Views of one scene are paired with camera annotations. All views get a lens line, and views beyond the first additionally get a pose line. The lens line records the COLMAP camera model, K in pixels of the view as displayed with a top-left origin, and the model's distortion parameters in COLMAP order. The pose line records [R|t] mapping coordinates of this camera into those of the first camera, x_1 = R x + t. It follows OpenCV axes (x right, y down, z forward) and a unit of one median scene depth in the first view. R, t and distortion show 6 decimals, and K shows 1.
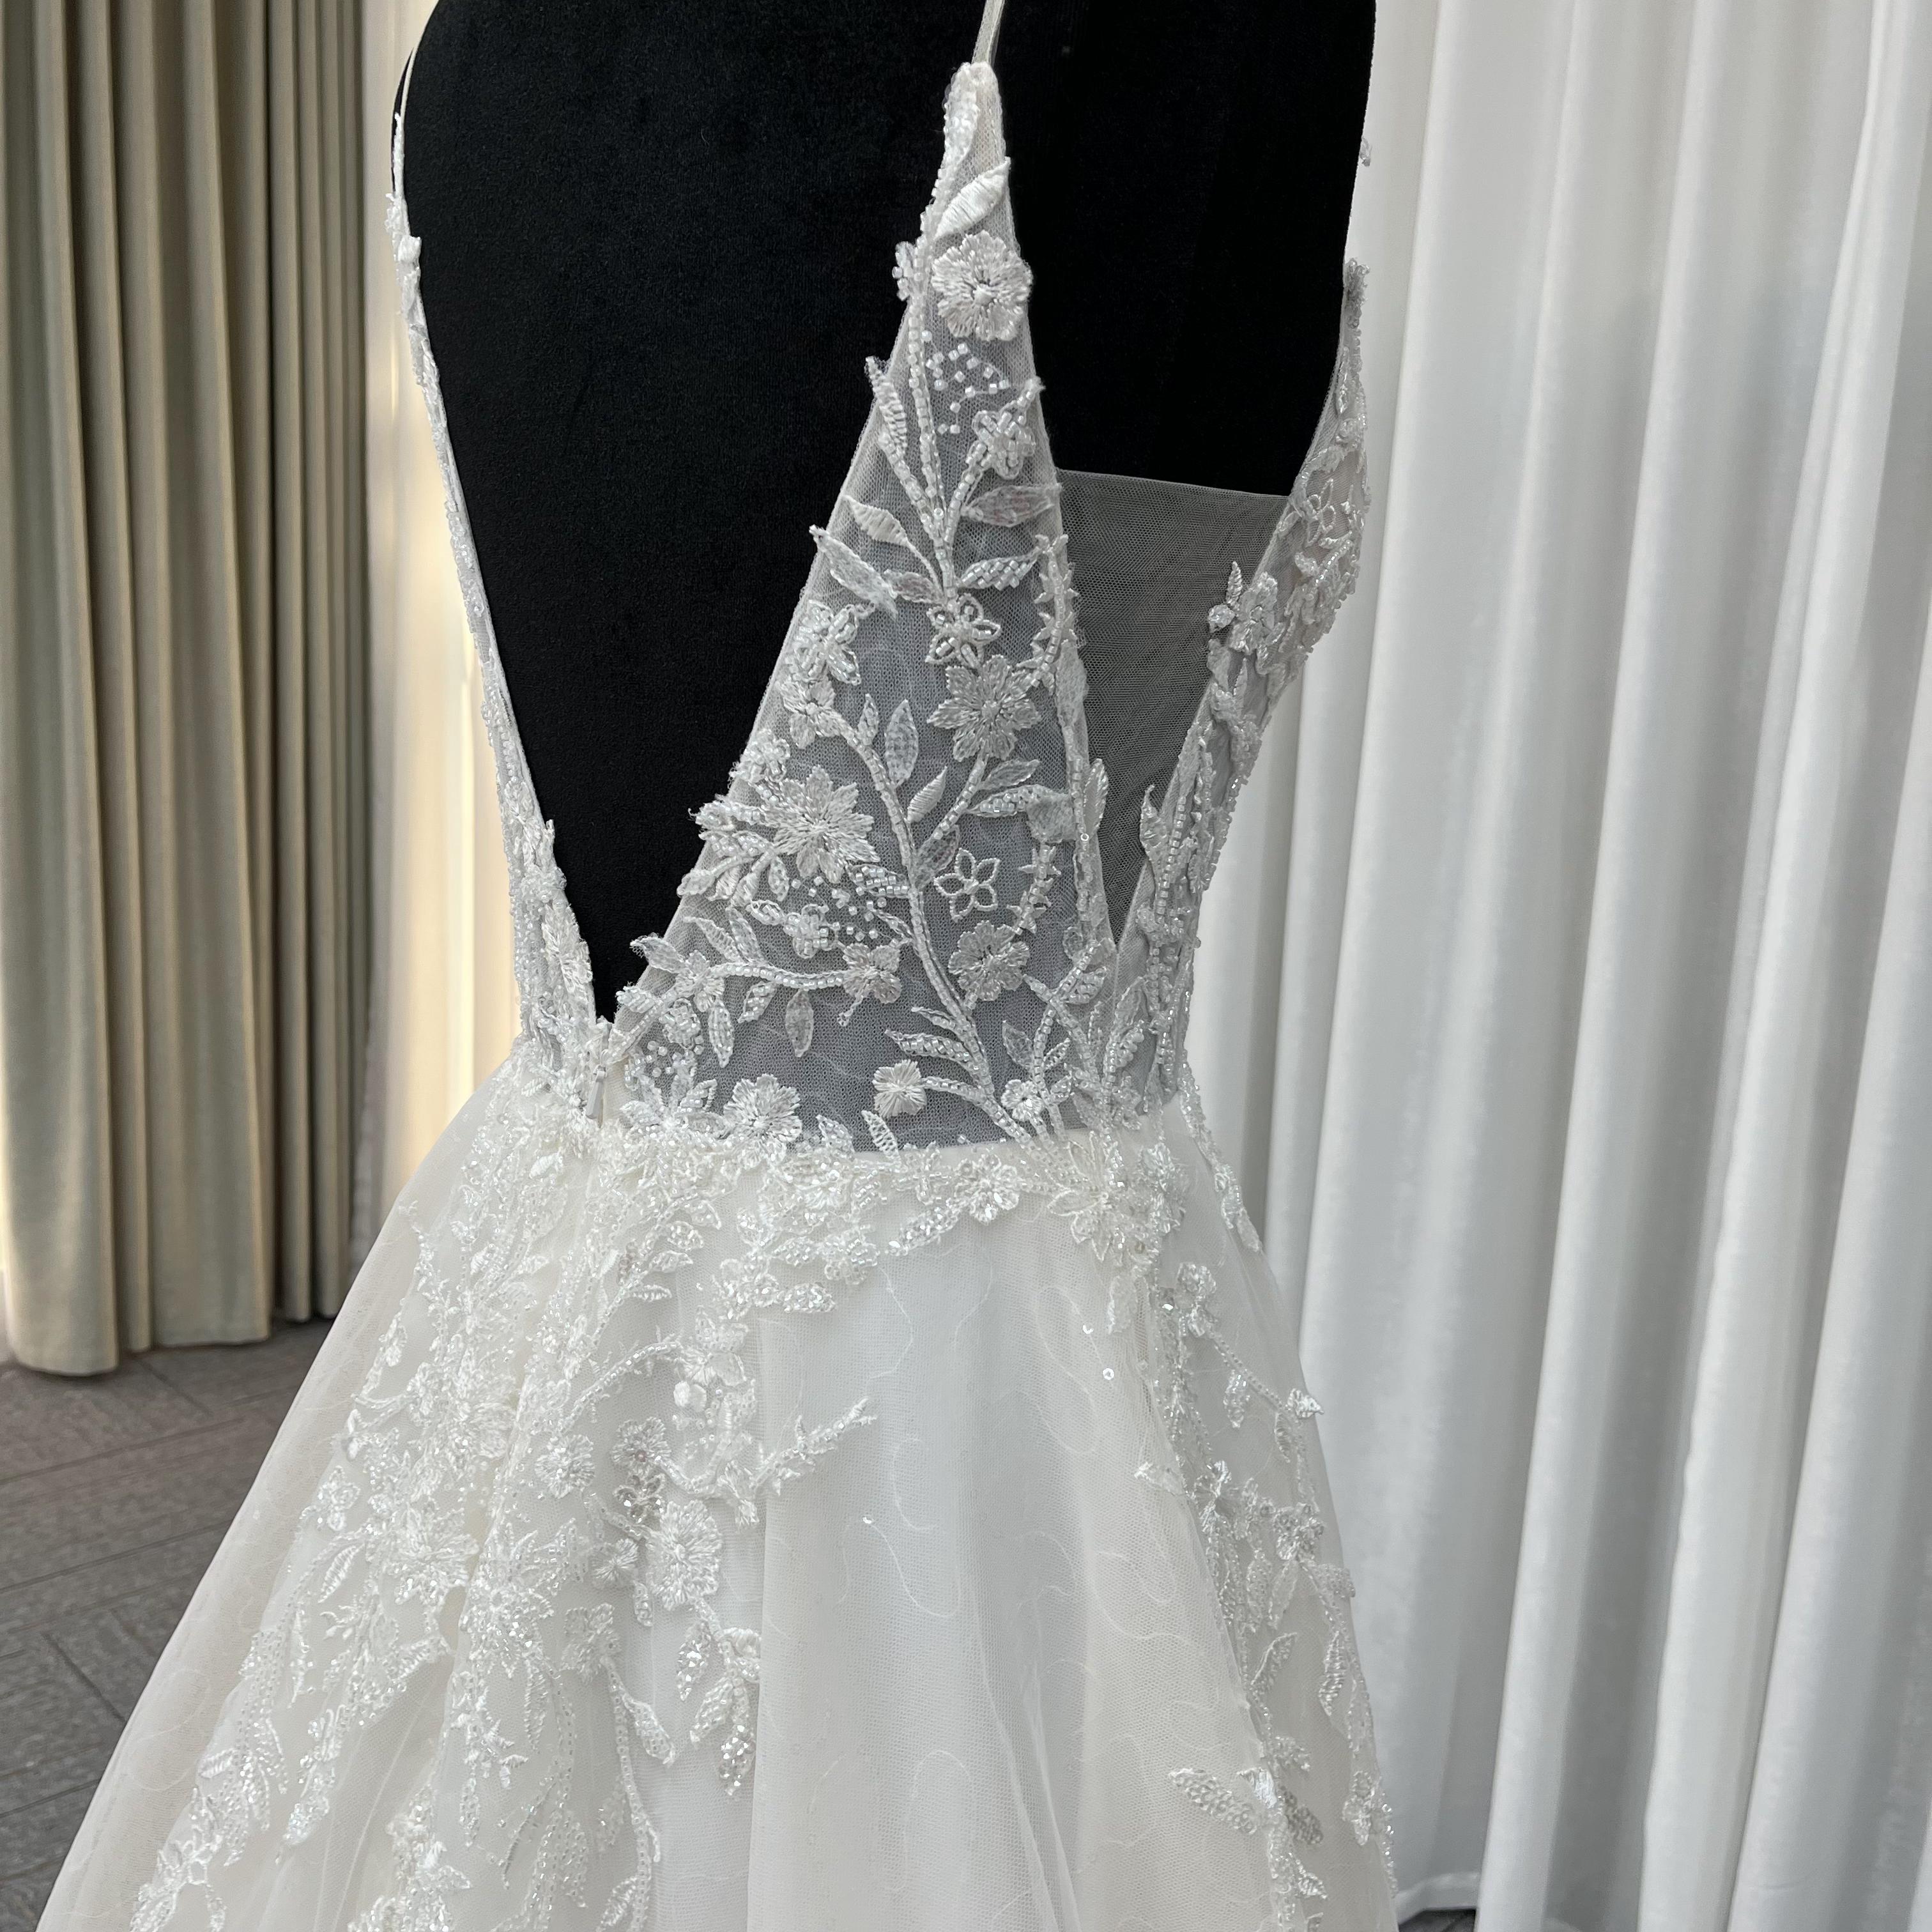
lens RADIAL K [[1949.0, 0, 943.2], [0, 1949.0, 965.6], [0, 0, 1]] dist [0.049720, -0.018607]
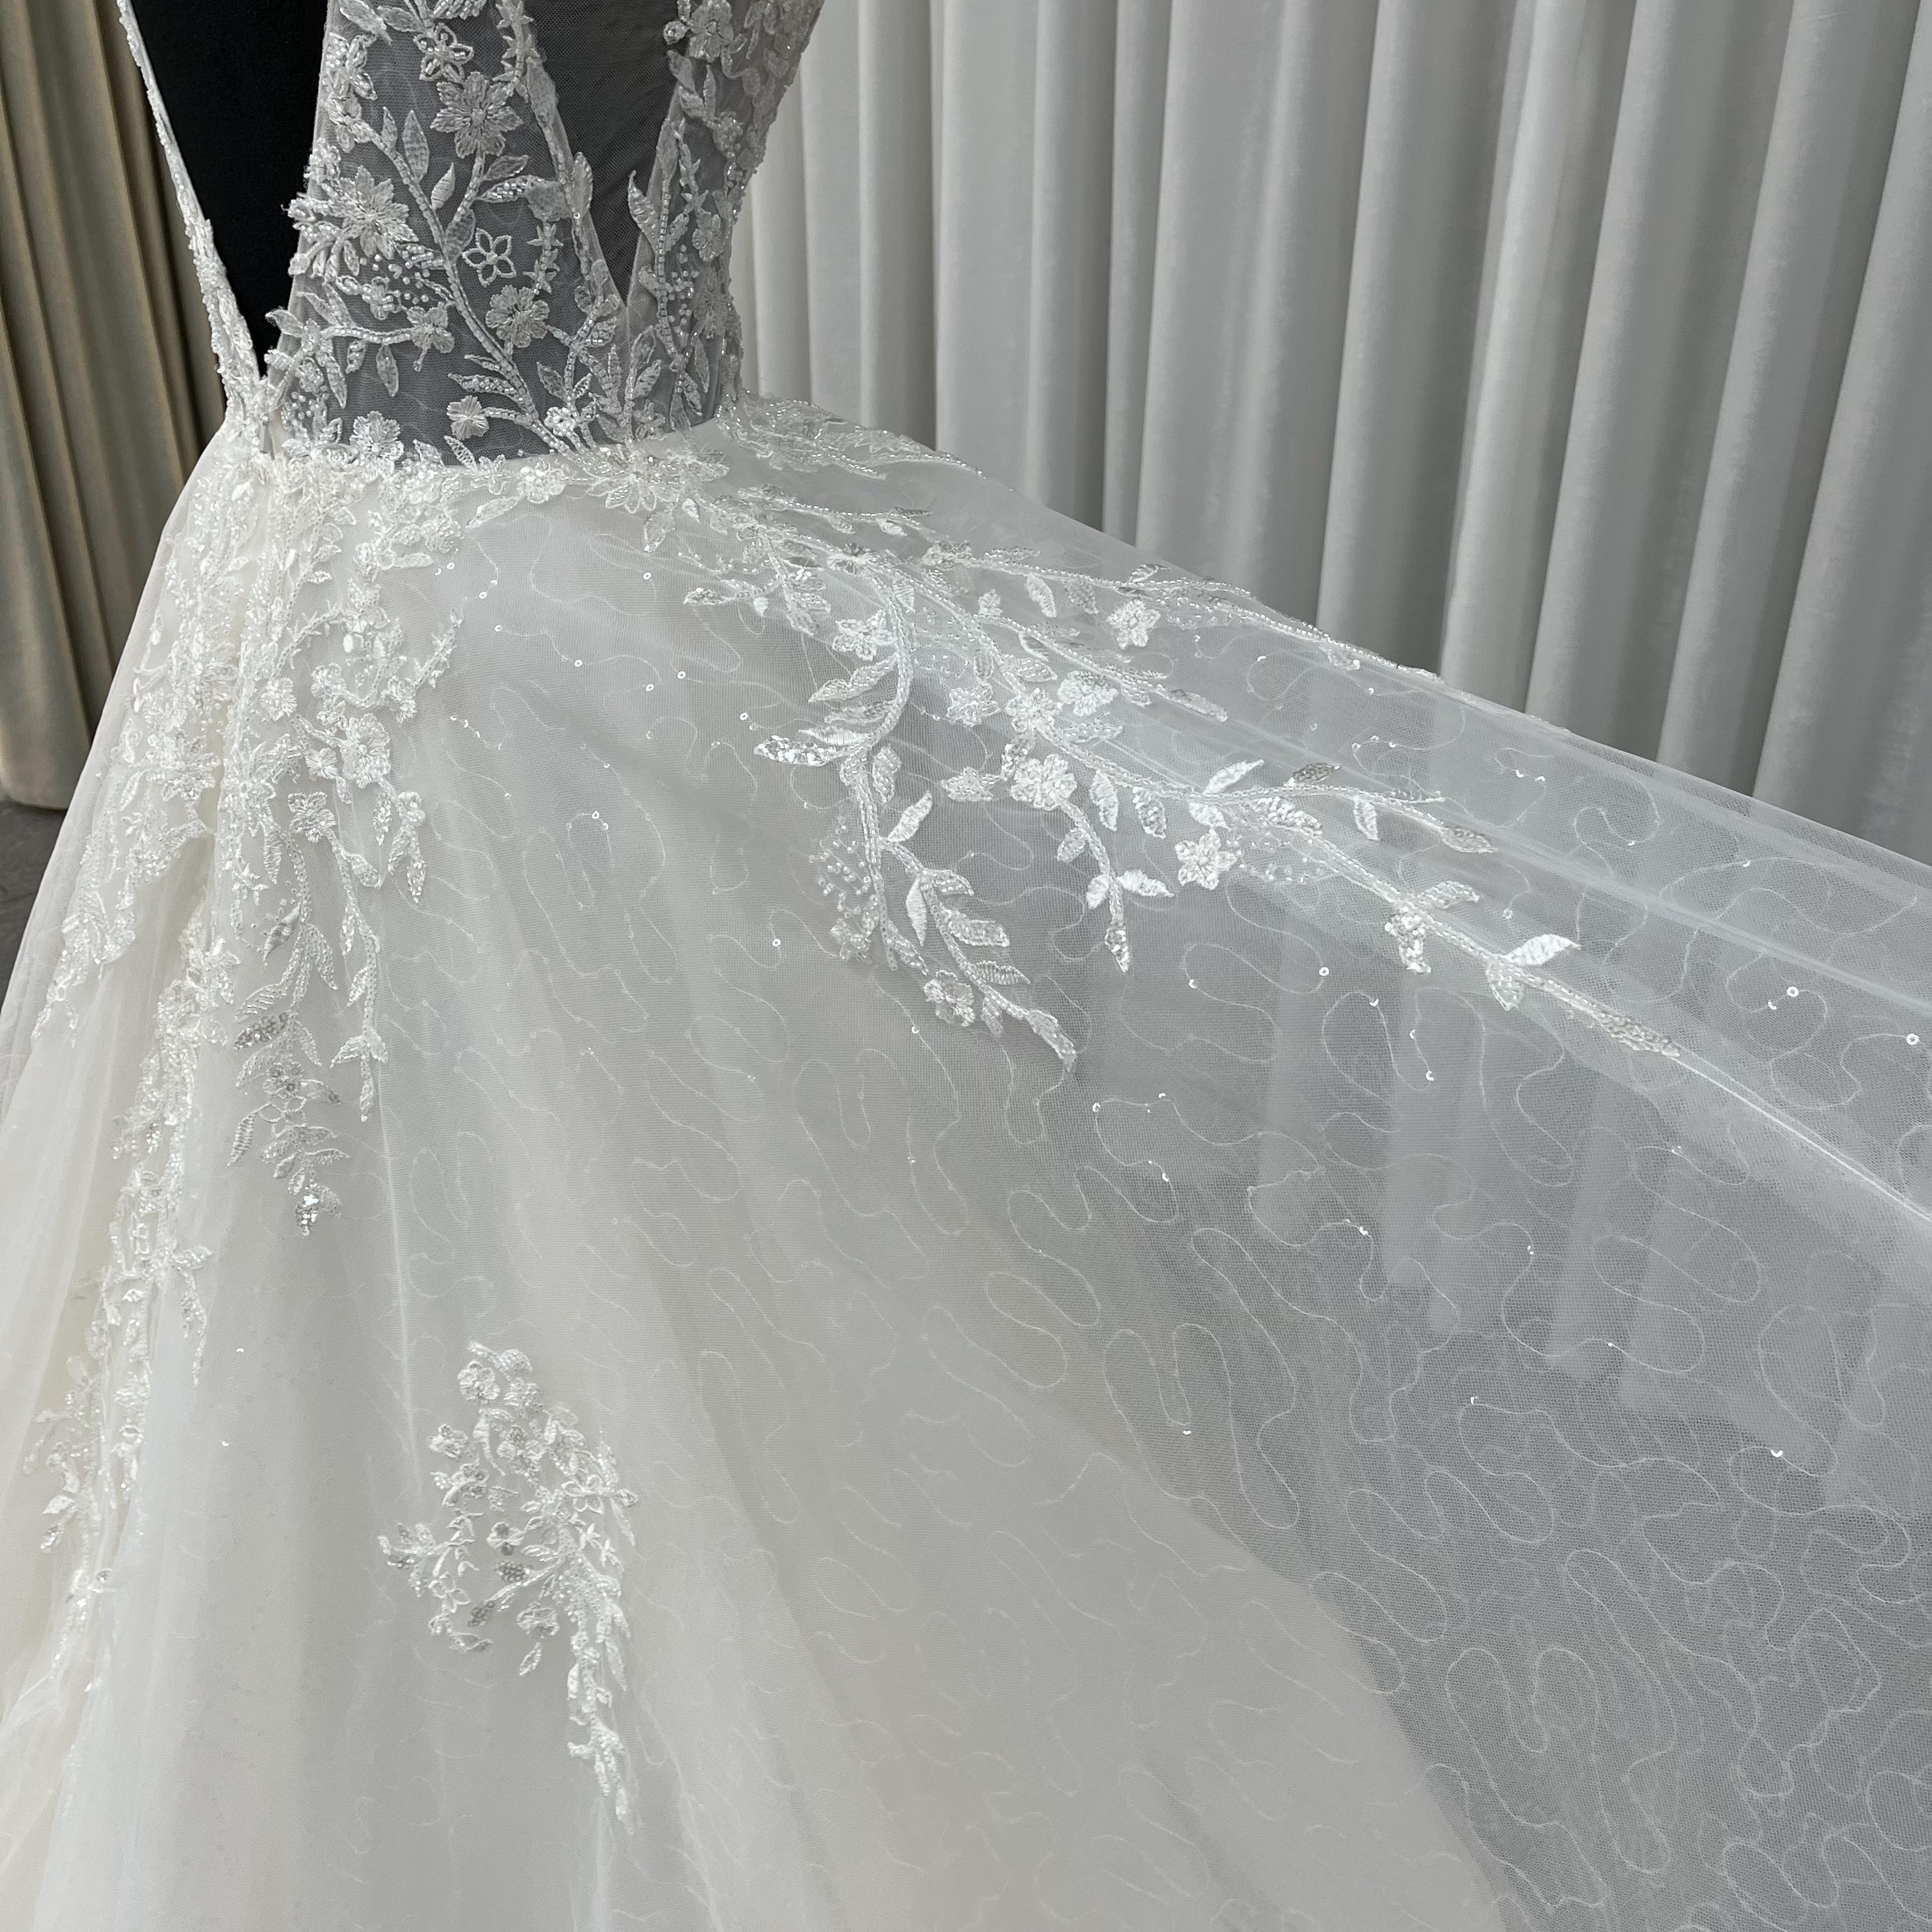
lens RADIAL K [[1891.9, 0, 961.8], [0, 1891.9, 968.5], [0, 0, 1]] dist [-0.003109, 0.009898]
pose [[0.999312, -0.036035, -0.008727, 0.327983], [0.037017, 0.956246, 0.290212, 0.060865], [-0.002113, -0.290335, 0.956923, -0.395259]]
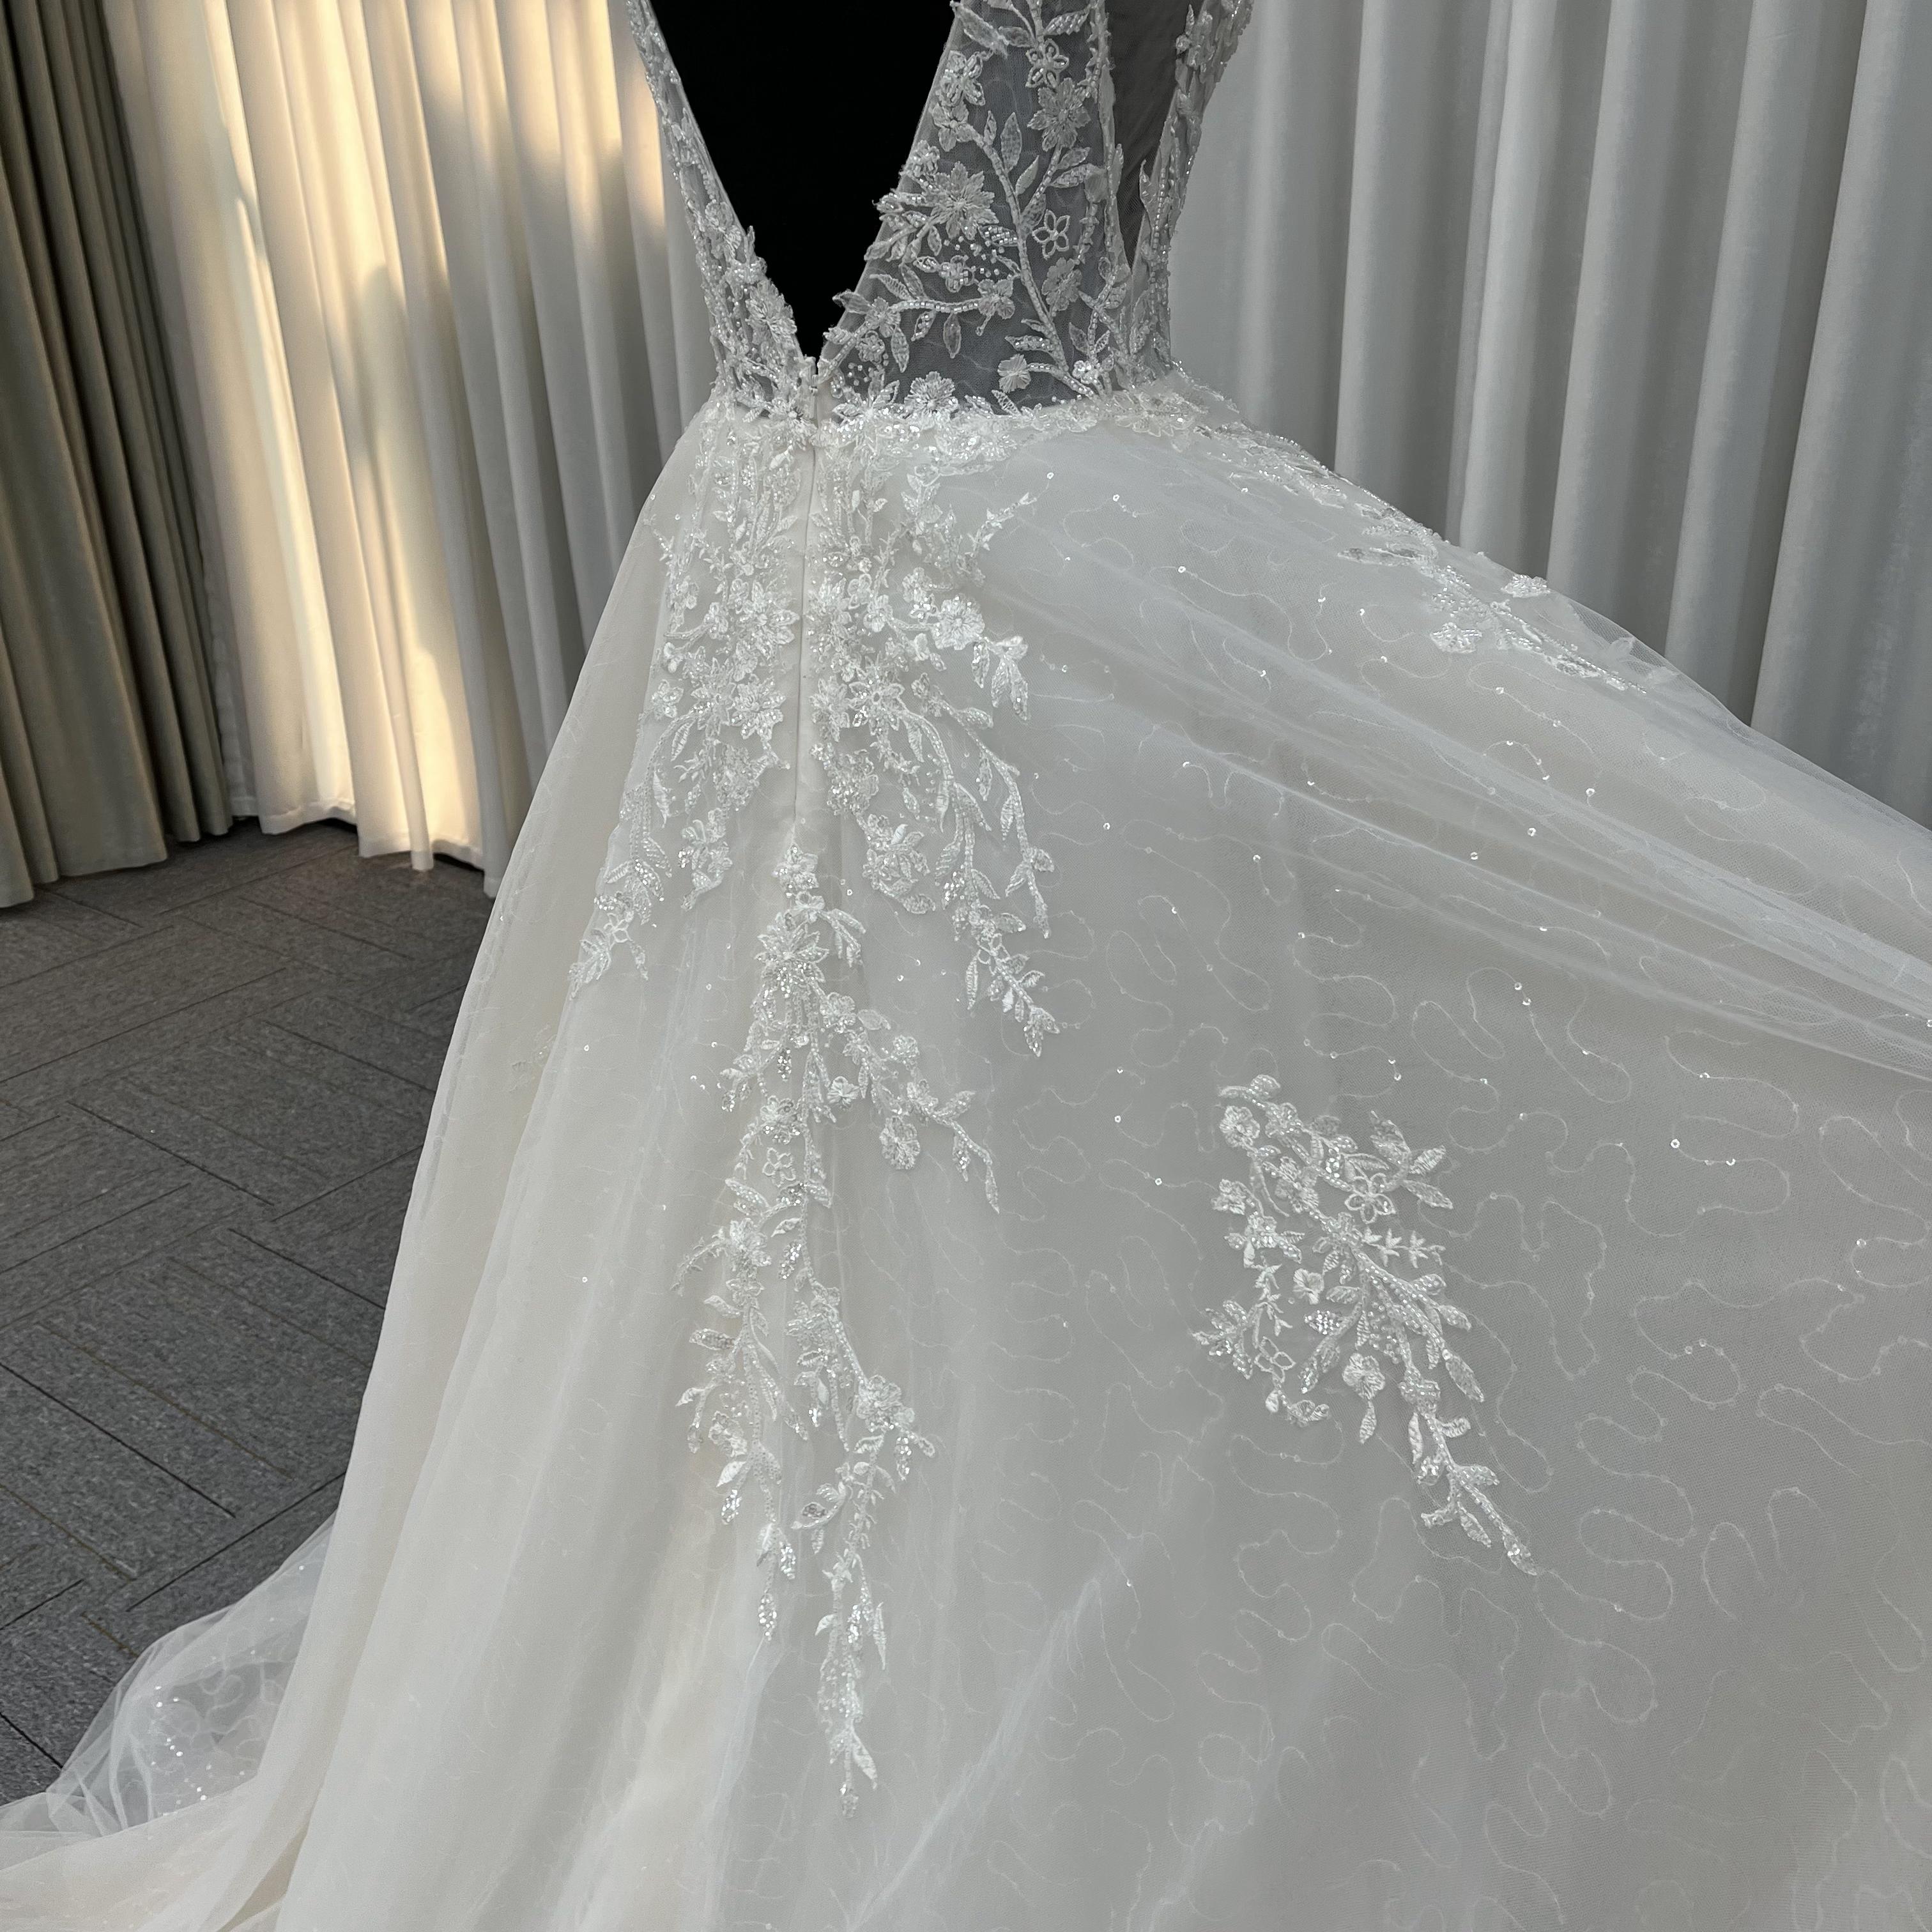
lens RADIAL K [[1928.5, 0, 960.9], [0, 1928.5, 956.1], [0, 0, 1]] dist [0.068310, -0.058445]
pose [[0.984008, -0.131435, 0.120217, -0.332099], [0.098660, 0.964104, 0.246516, 0.131167], [-0.148303, -0.230713, 0.961654, -0.692966]]
